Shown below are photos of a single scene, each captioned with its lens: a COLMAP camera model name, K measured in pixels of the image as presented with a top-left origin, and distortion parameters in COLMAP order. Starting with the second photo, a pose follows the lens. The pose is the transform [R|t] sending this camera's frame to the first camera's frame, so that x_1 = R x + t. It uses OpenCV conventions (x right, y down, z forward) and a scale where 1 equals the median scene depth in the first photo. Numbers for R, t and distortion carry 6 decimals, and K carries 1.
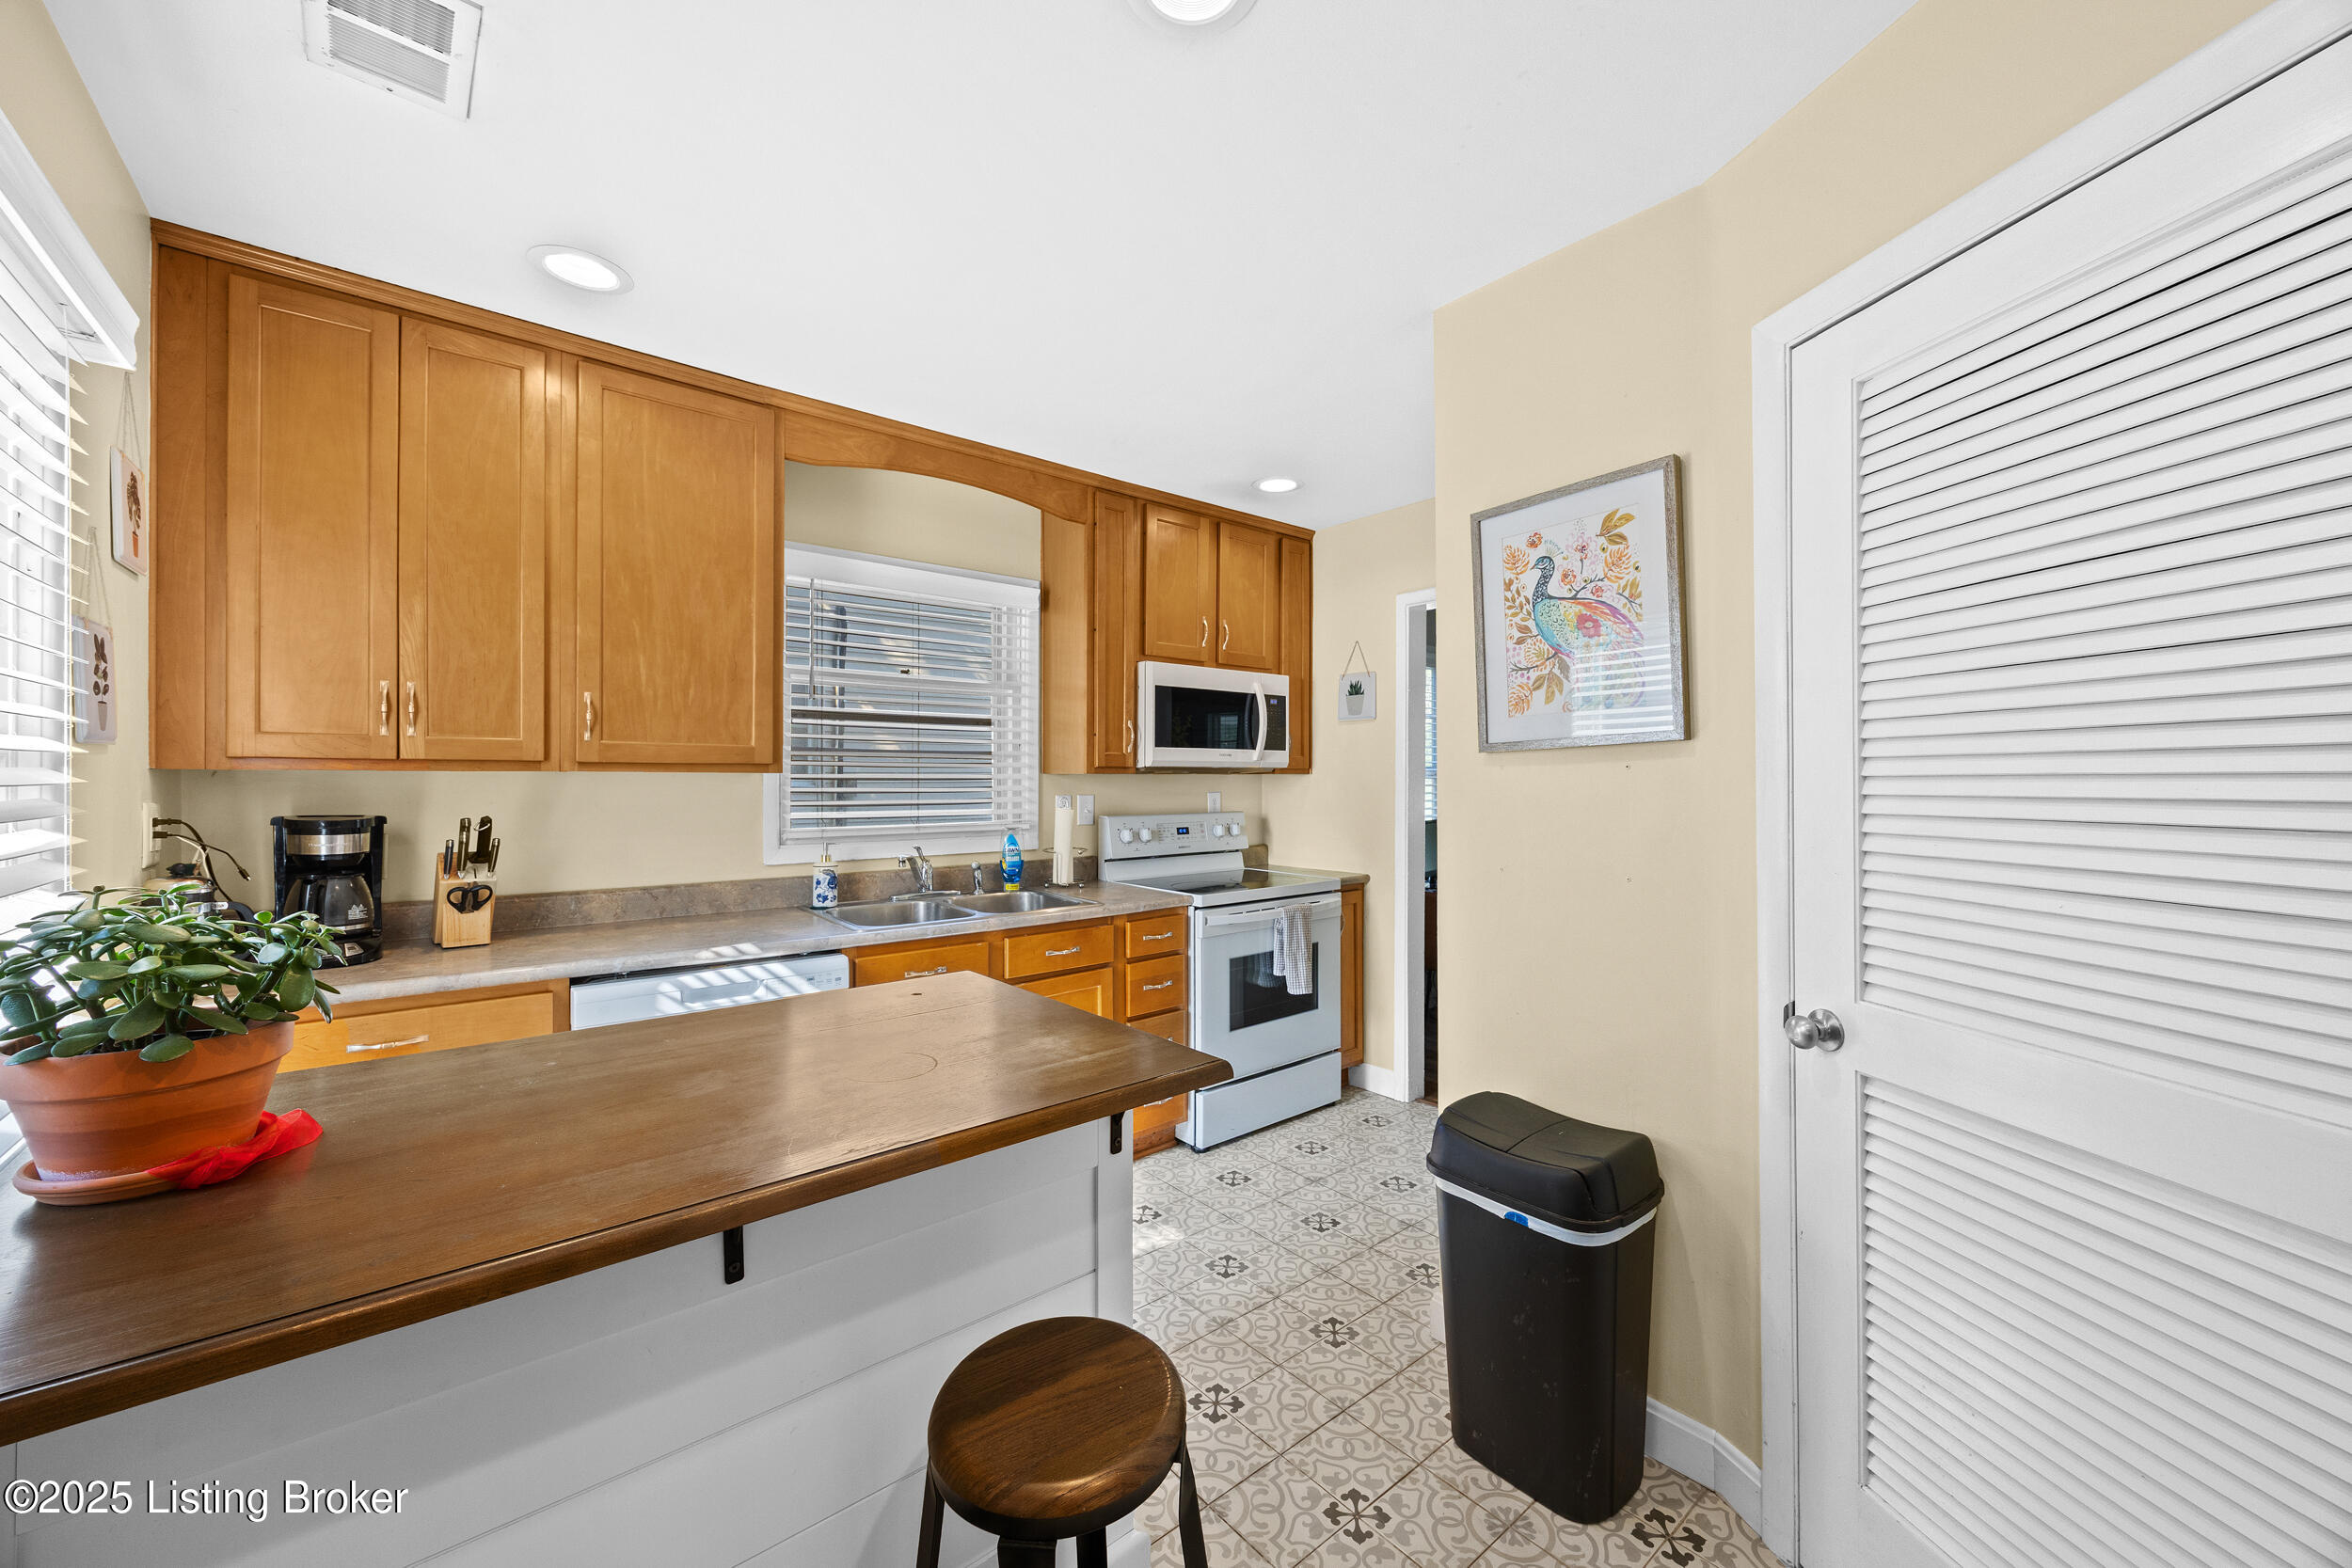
lens RADIAL K [[902.9, 0, 1198.2], [0, 902.9, 782.2], [0, 0, 1]] dist [-0.000720, 0.000006]
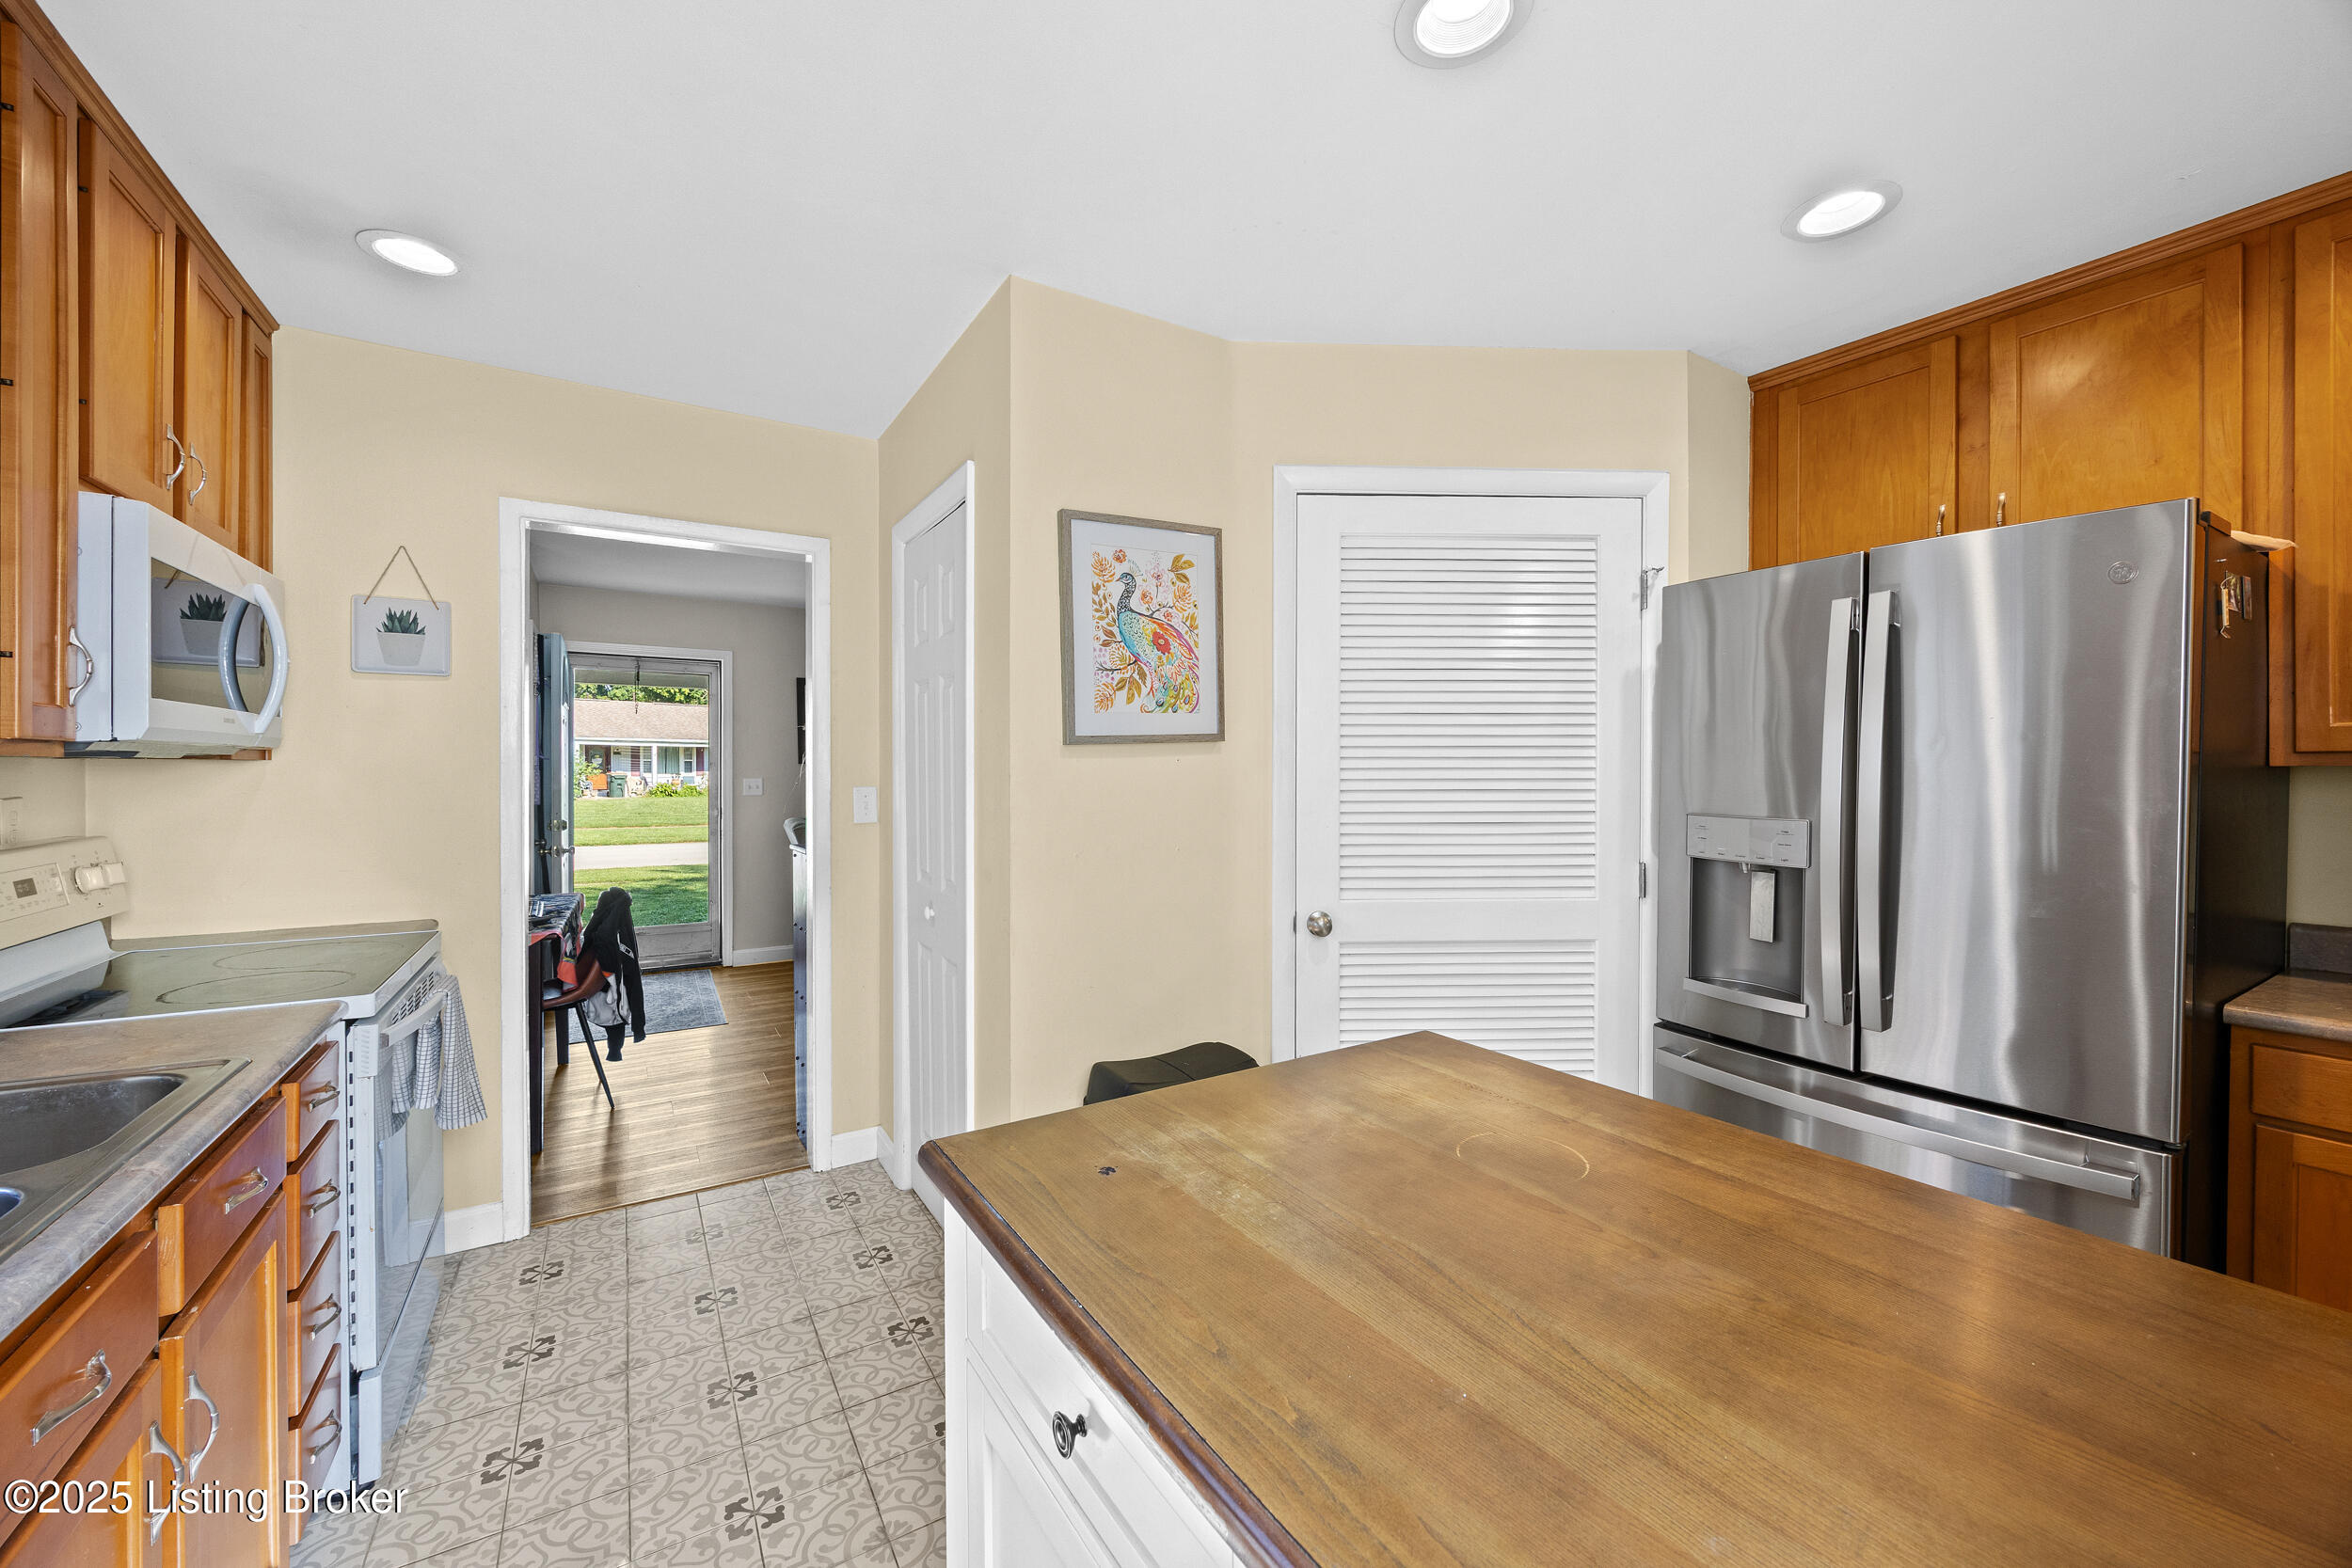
lens RADIAL K [[902.9, 0, 1185.6], [0, 902.9, 773.6], [0, 0, 1]] dist [-0.000720, 0.000006]
pose [[0.149215, -0.008774, 0.988766, -0.730062], [0.001982, 0.999961, 0.008575, -0.008952], [-0.988803, 0.000680, 0.149226, 0.764400]]
